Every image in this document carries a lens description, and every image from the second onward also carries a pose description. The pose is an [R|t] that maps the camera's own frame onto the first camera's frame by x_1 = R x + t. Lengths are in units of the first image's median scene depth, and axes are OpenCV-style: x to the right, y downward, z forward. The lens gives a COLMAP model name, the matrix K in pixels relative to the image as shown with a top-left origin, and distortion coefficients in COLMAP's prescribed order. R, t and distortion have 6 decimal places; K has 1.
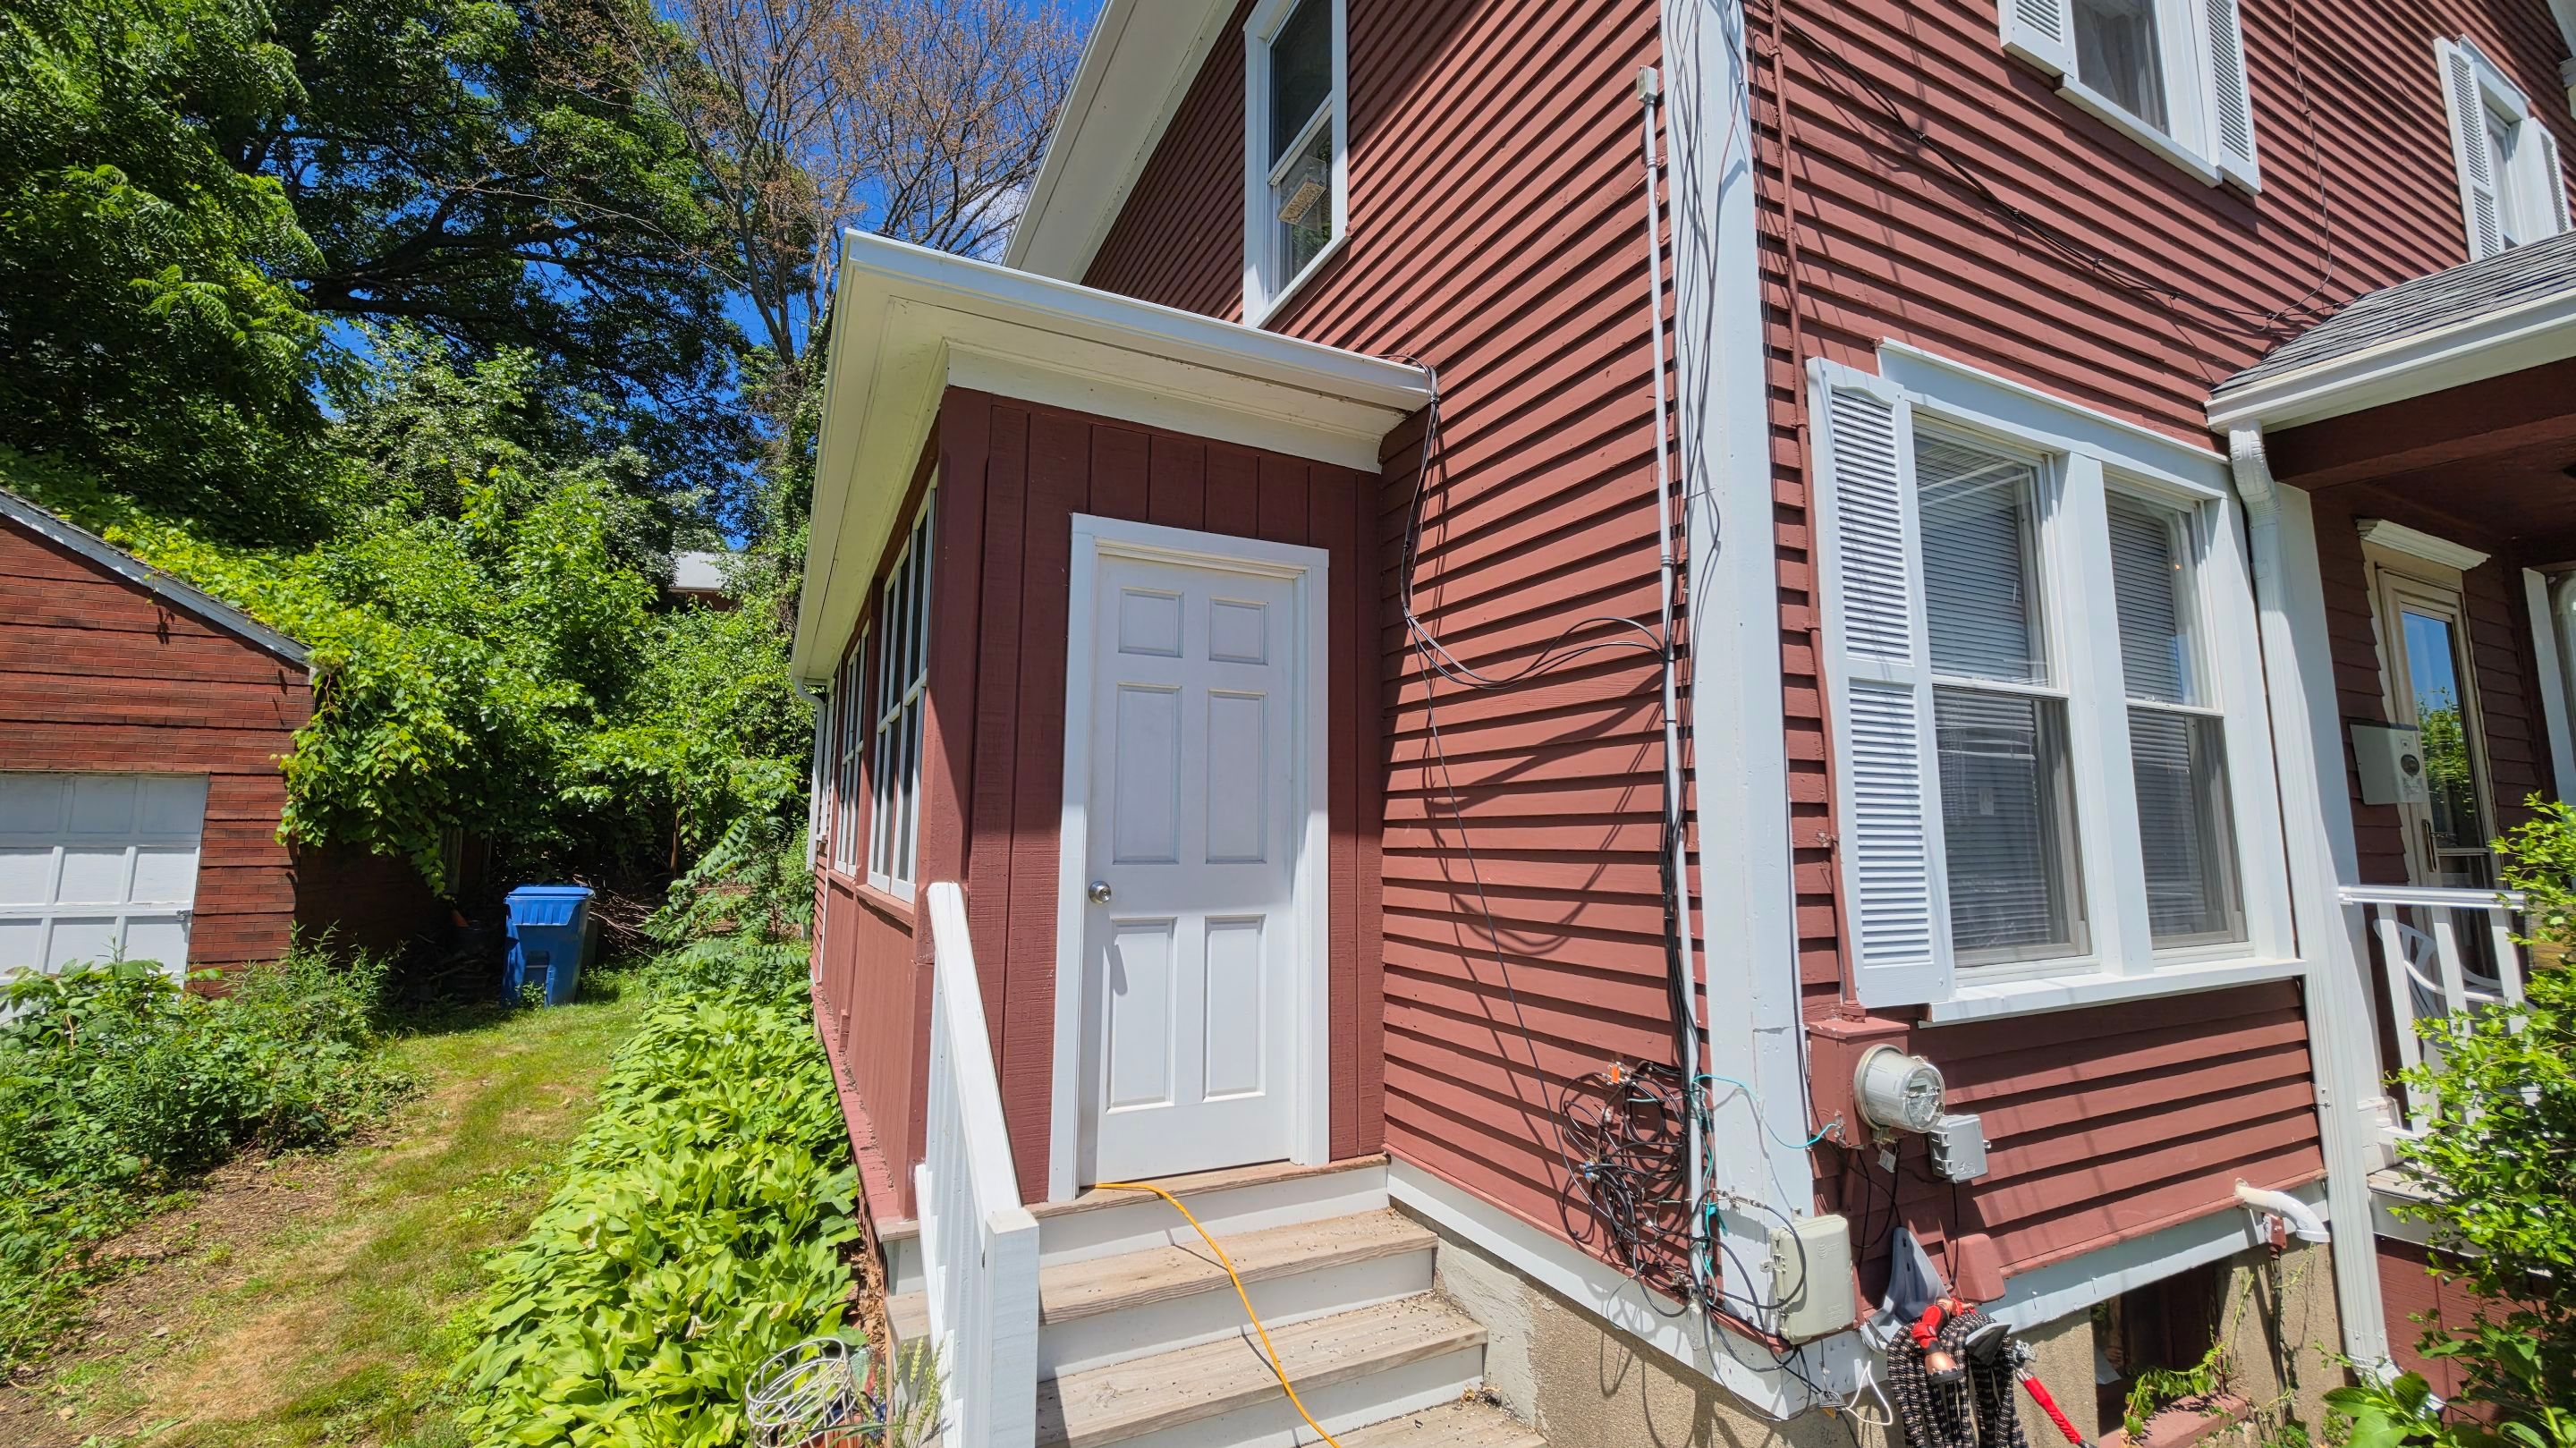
lens RADIAL K [[1027.7, 0, 1294.1], [0, 1027.7, 732.6], [0, 0, 1]] dist [-0.009145, -0.000255]
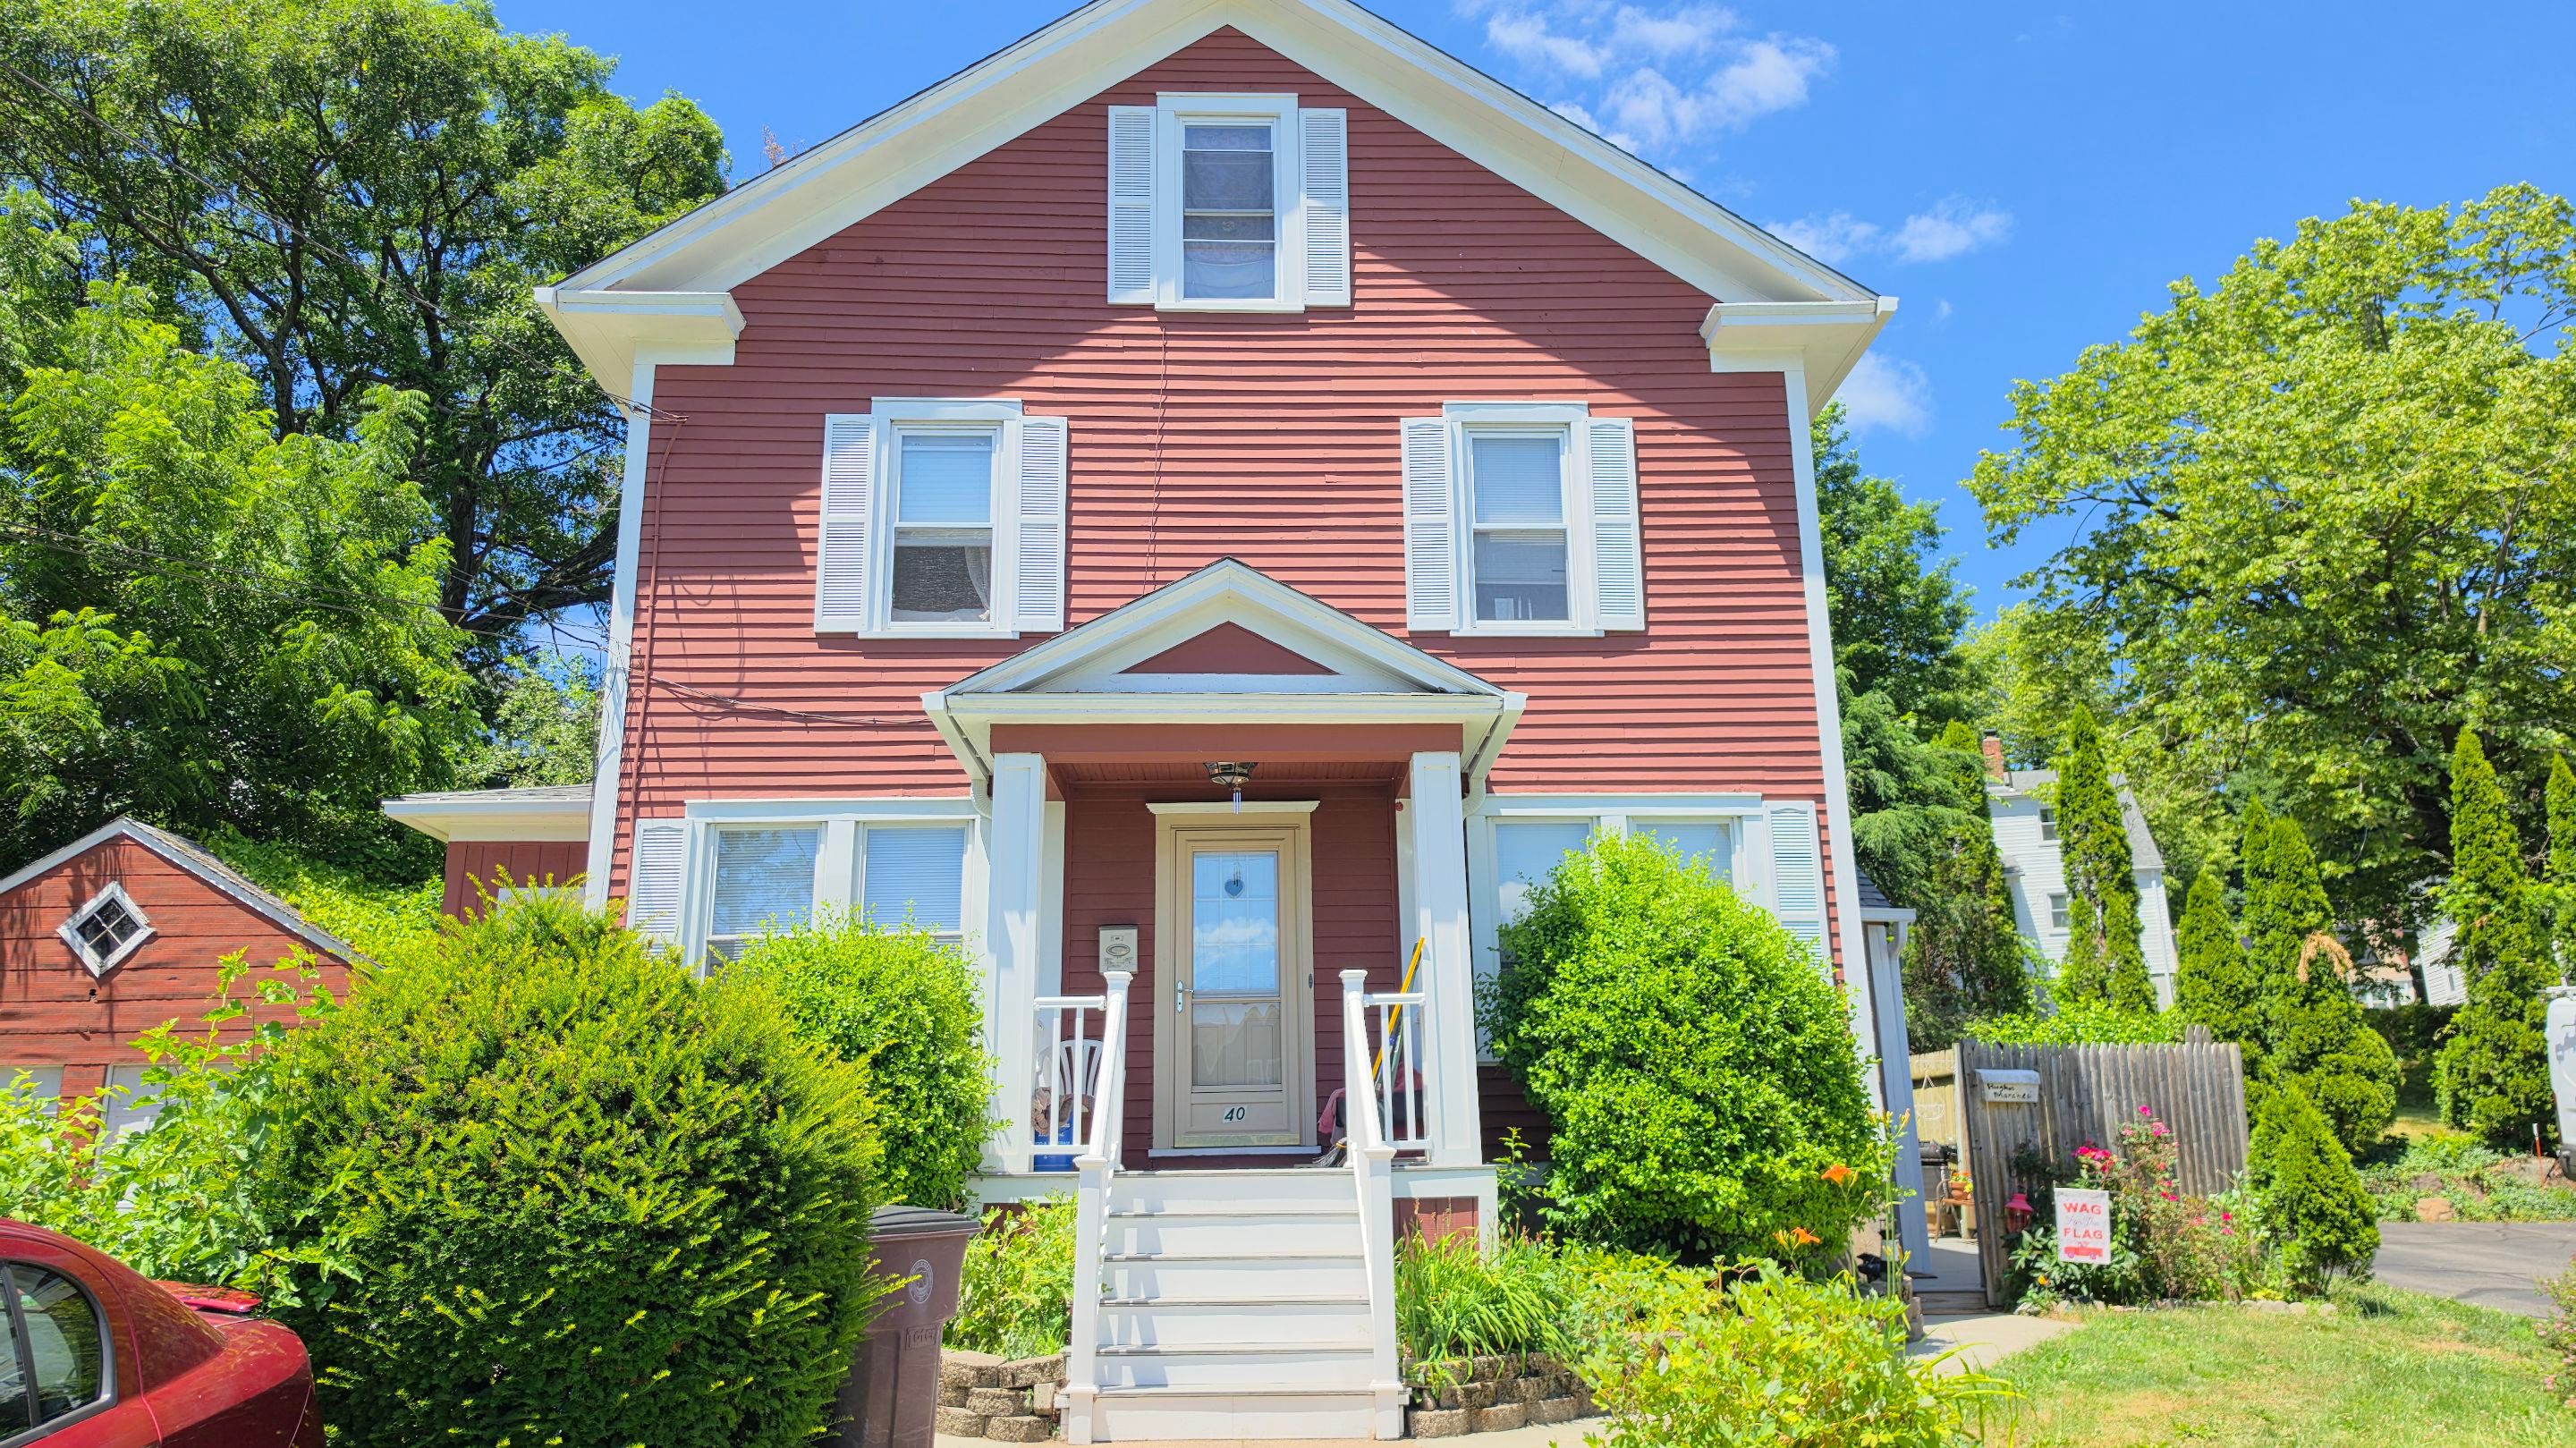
lens RADIAL K [[1788.5, 0, 1277.8], [0, 1788.5, 708.5], [0, 0, 1]] dist [0.061078, -0.000551]
pose [[0.907974, -0.141021, -0.394584, 1.174039], [0.078436, 0.982223, -0.170548, 0.094315], [0.411620, 0.123903, 0.902894, -0.802157]]
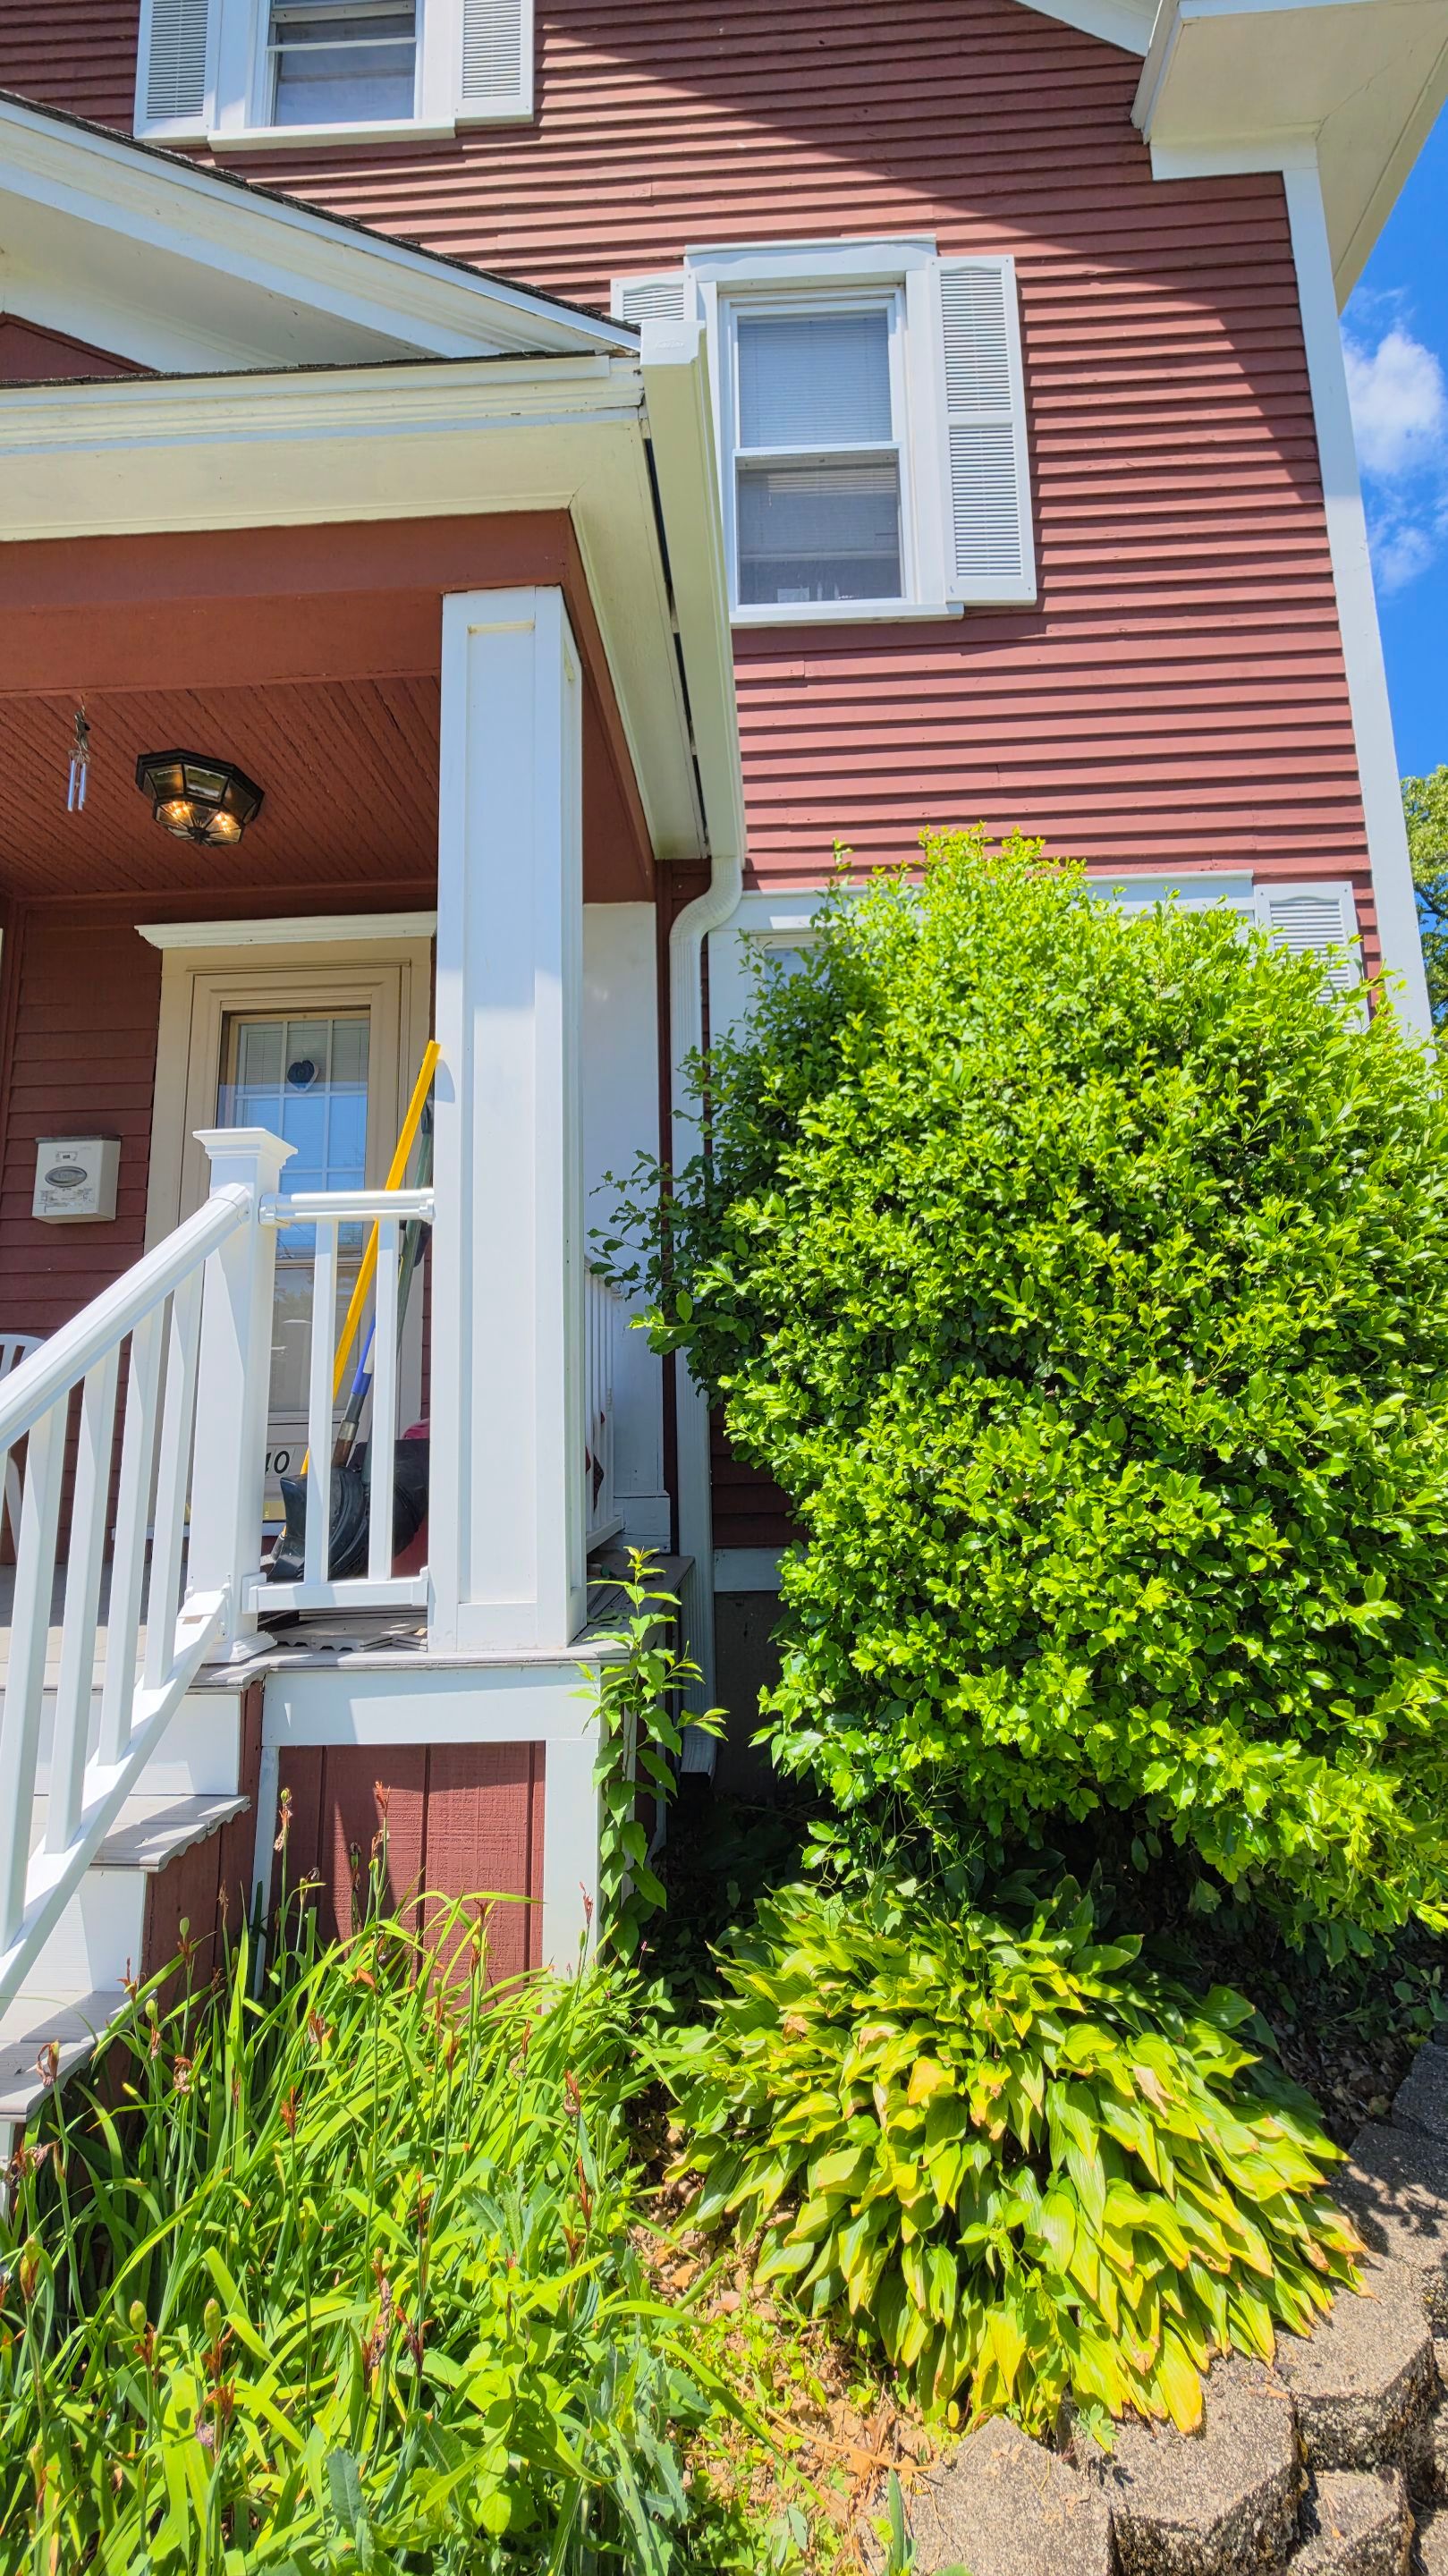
lens RADIAL K [[1027.7, 0, 728.9], [0, 1027.7, 1297.5], [0, 0, 1]] dist [-0.009145, -0.000255]
pose [[0.870633, -0.106459, -0.480275, 0.937389], [0.091741, 0.994312, -0.054096, 0.134314], [0.483302, 0.003037, 0.875448, 0.193354]]
